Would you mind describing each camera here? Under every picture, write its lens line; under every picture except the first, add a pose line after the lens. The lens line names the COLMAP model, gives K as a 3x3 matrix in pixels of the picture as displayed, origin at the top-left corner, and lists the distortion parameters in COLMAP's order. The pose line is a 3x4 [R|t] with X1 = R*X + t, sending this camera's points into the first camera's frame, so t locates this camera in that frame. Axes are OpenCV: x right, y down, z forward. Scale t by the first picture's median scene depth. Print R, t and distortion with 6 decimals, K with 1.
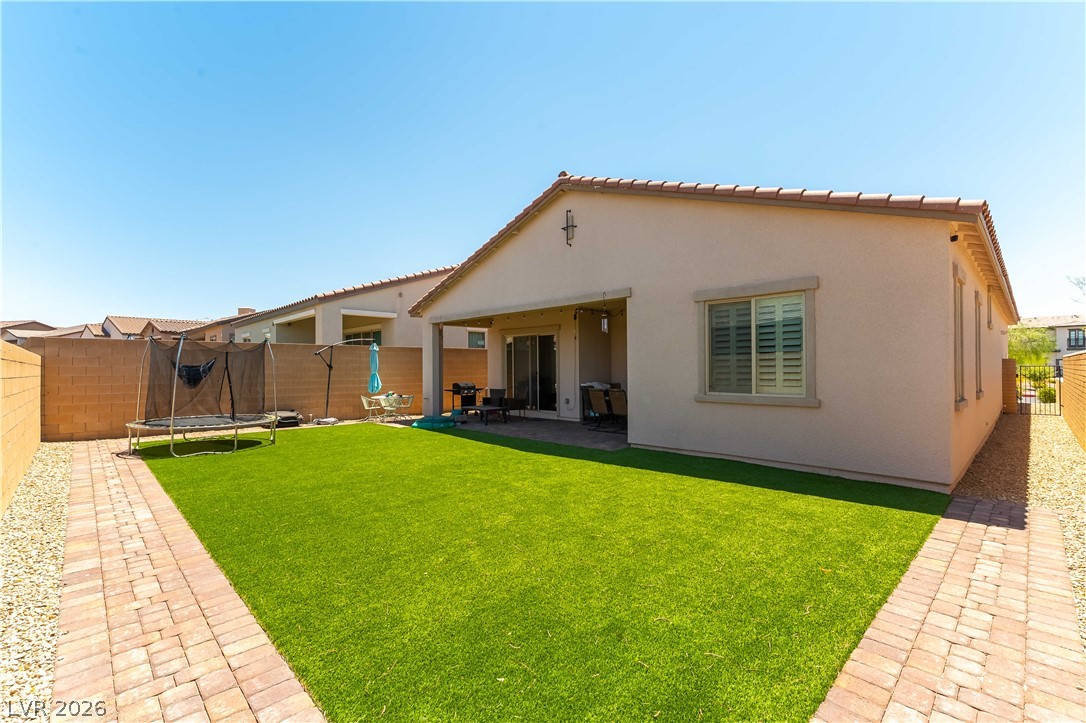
lens RADIAL K [[475.4, 0, 547.4], [0, 475.4, 365.0], [0, 0, 1]] dist [0.000937, -0.000933]
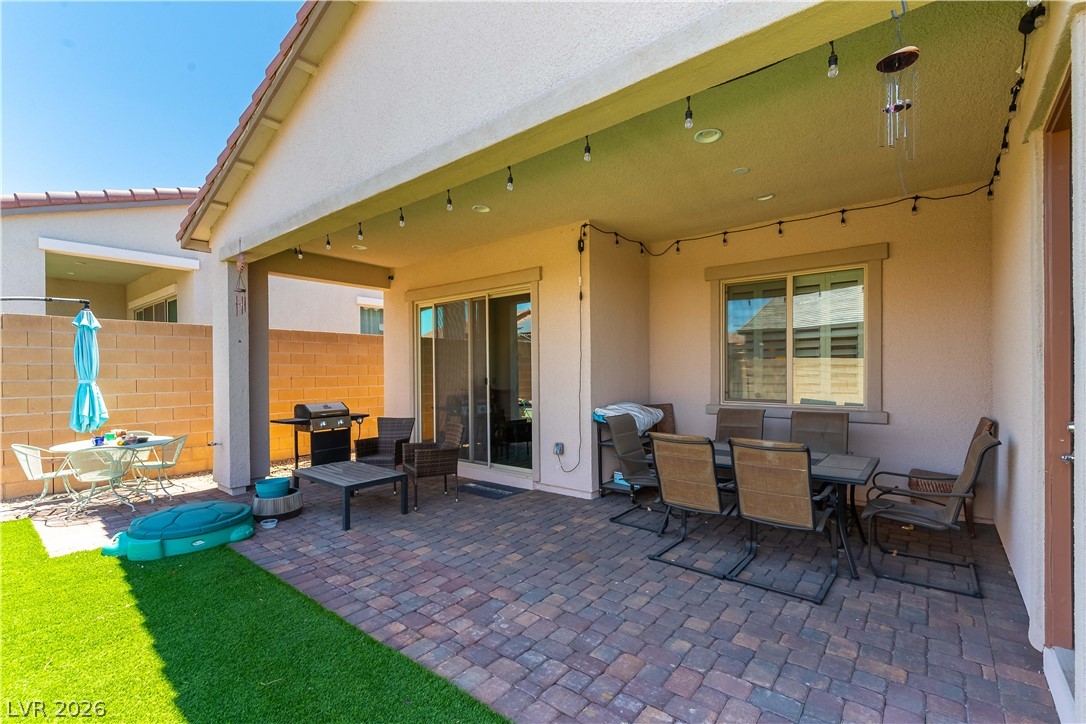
lens RADIAL K [[475.4, 0, 545.4], [0, 475.4, 381.4], [0, 0, 1]] dist [0.000937, -0.000933]
pose [[0.993112, -0.003099, 0.117129, -0.018807], [-0.000096, 0.999628, 0.027264, 0.004924], [-0.117170, -0.027087, 0.992742, 0.553132]]
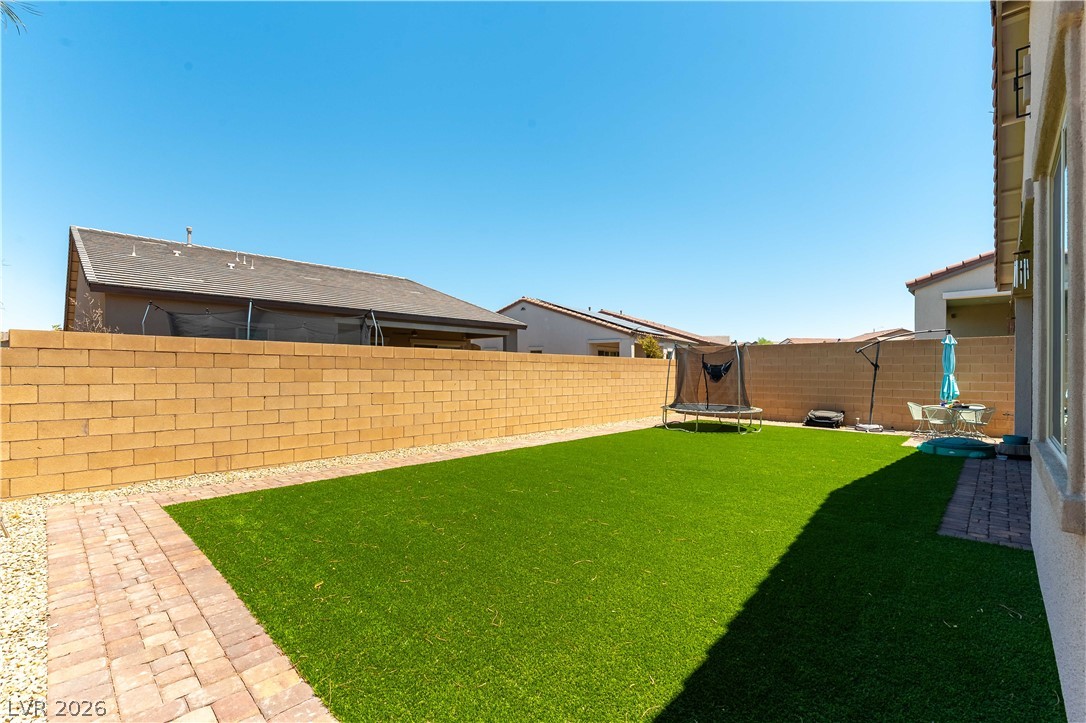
lens RADIAL K [[475.4, 0, 544.7], [0, 475.4, 362.8], [0, 0, 1]] dist [0.000937, -0.000933]
pose [[0.033726, -0.009006, -0.999391, 0.369749], [0.002982, 0.999956, -0.008911, 0.003783], [0.999427, -0.002679, 0.033751, 0.343140]]
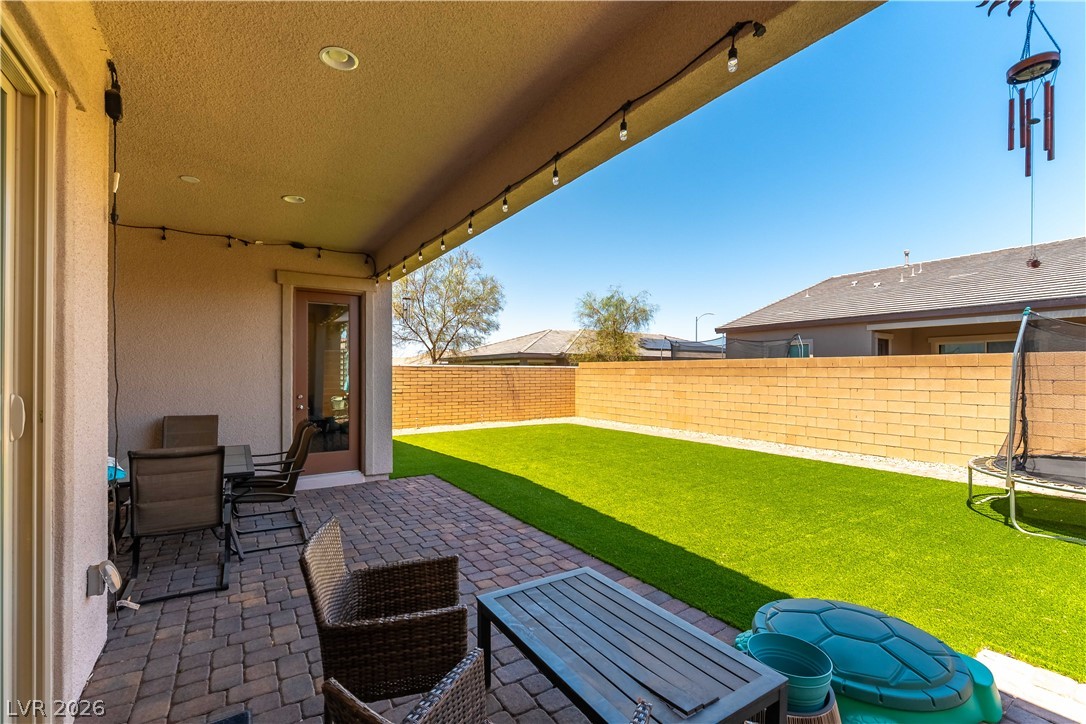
lens RADIAL K [[475.4, 0, 538.0], [0, 475.4, 369.6], [0, 0, 1]] dist [0.000937, -0.000933]
pose [[-0.979843, 0.007368, 0.199635, -0.137063], [0.004606, 0.999887, -0.014296, 0.006322], [-0.199718, -0.013088, -0.979766, 1.085962]]
